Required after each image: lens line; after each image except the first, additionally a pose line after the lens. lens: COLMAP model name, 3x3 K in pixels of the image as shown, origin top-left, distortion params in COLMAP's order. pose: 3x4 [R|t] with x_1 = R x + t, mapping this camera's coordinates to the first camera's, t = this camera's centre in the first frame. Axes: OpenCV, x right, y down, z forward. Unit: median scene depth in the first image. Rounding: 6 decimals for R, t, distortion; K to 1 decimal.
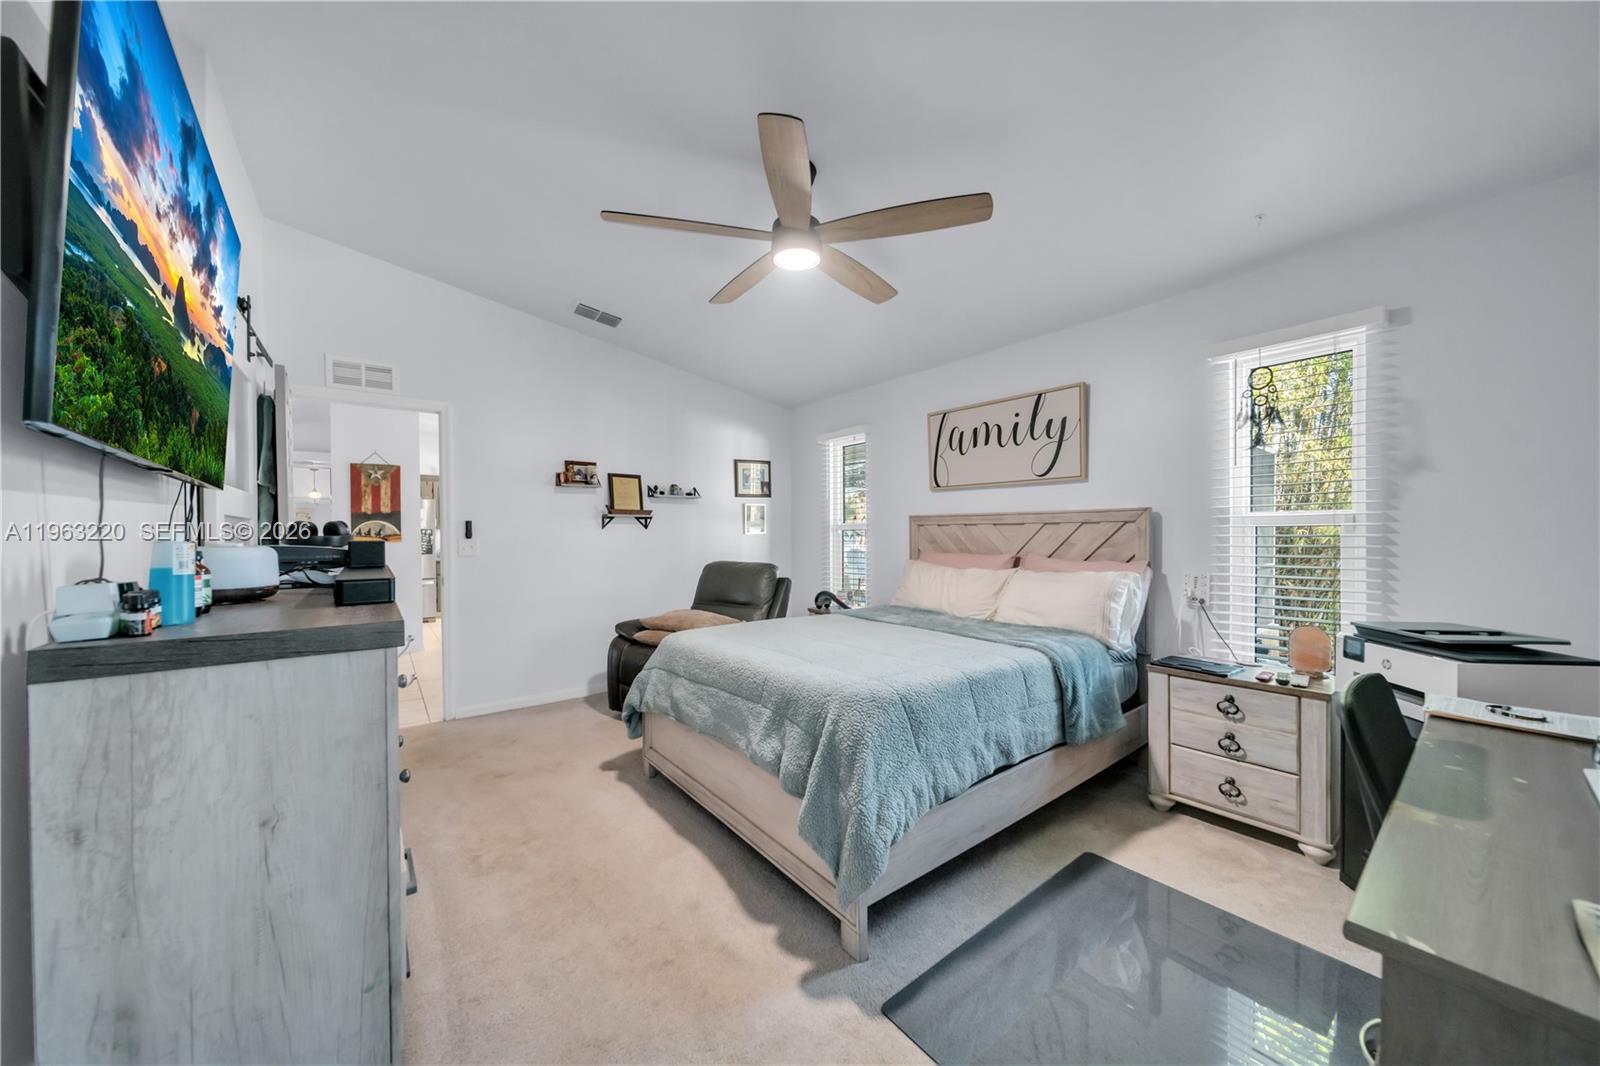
lens RADIAL K [[552.7, 0, 796.9], [0, 552.7, 534.0], [0, 0, 1]] dist [-0.002719, -0.000666]
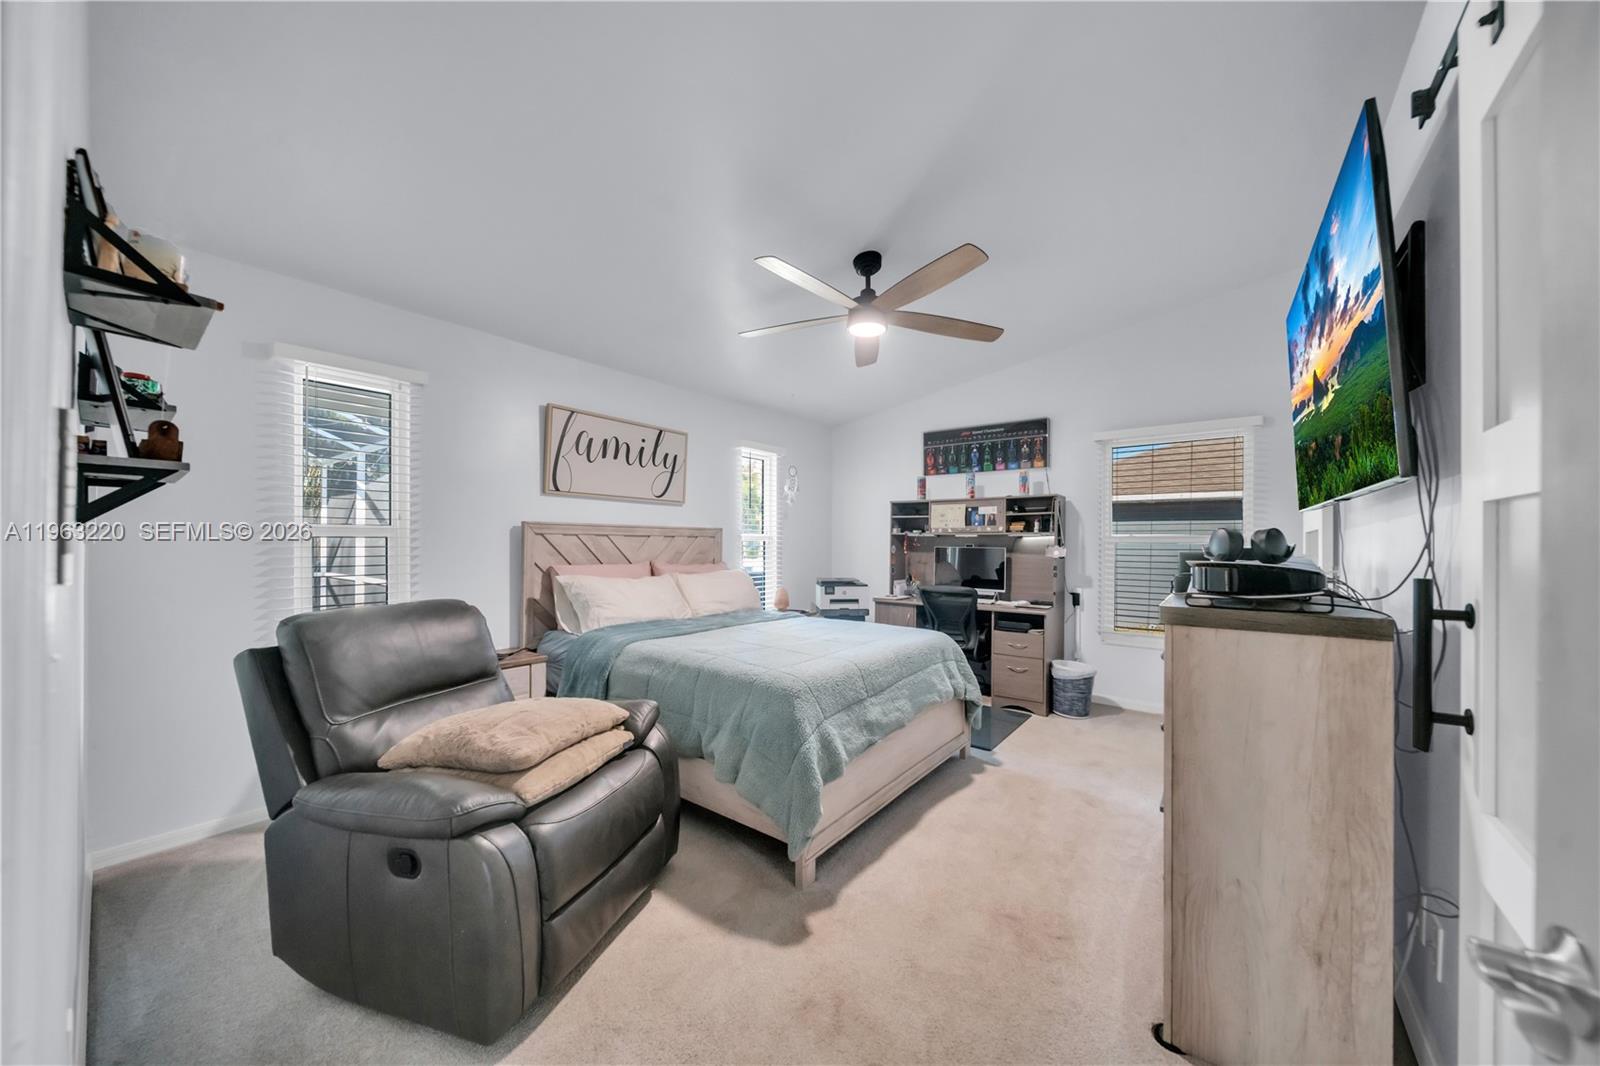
lens RADIAL K [[552.7, 0, 795.0], [0, 552.7, 542.3], [0, 0, 1]] dist [-0.002719, -0.000666]
pose [[-0.243145, 0.004130, 0.969981, -0.790416], [-0.000176, 0.999991, -0.004301, -0.000546], [-0.969990, -0.001216, -0.243142, 0.981389]]
